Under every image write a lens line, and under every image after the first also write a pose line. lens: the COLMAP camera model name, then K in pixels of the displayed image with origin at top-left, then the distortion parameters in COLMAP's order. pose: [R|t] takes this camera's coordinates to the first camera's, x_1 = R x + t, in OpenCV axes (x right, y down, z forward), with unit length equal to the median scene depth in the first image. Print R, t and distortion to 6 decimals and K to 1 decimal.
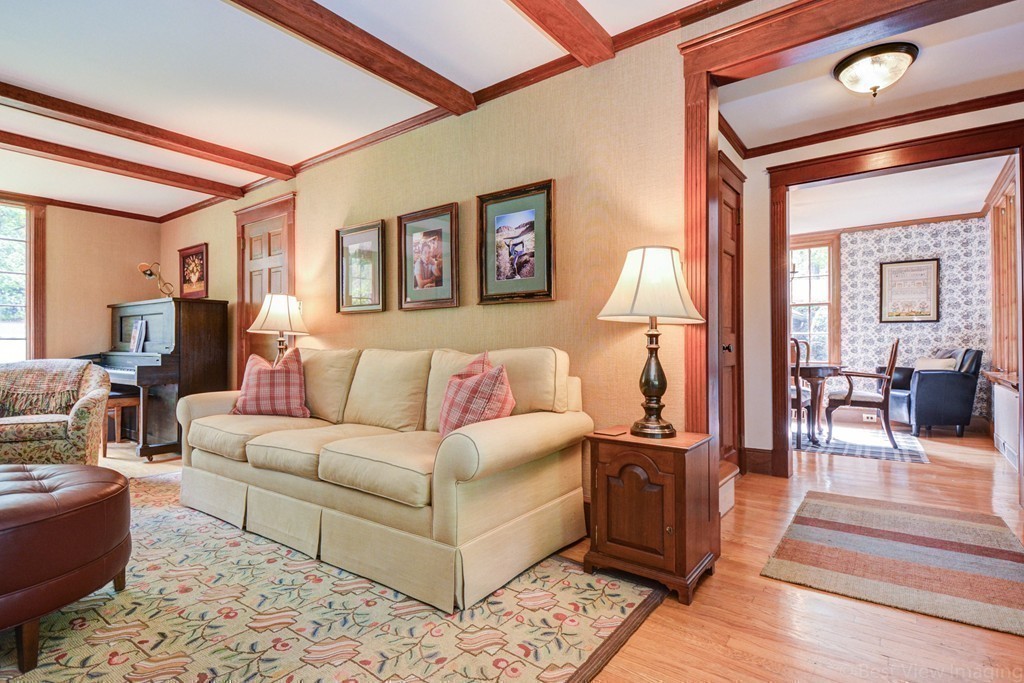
lens RADIAL K [[526.0, 0, 511.7], [0, 526.0, 345.4], [0, 0, 1]] dist [0.023640, -0.027159]
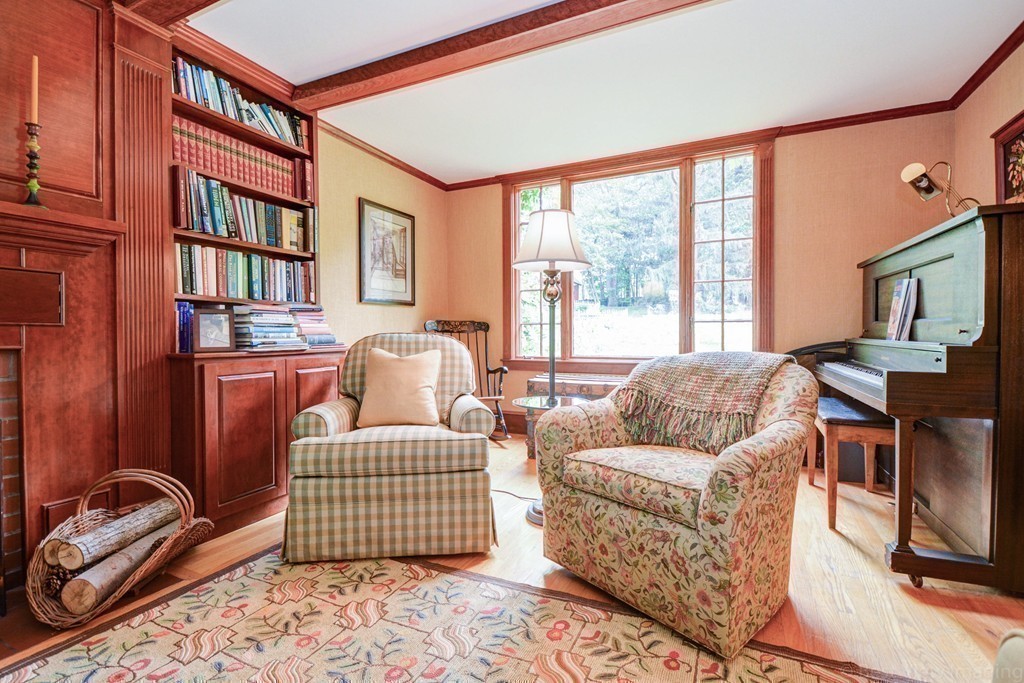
lens RADIAL K [[462.3, 0, 510.1], [0, 462.3, 337.4], [0, 0, 1]] dist [0.030345, -0.025090]
pose [[0.205235, 0.008108, -0.978679, -0.367762], [0.005952, 0.999937, 0.009532, 0.003680], [0.978695, -0.007782, 0.205174, 0.577368]]
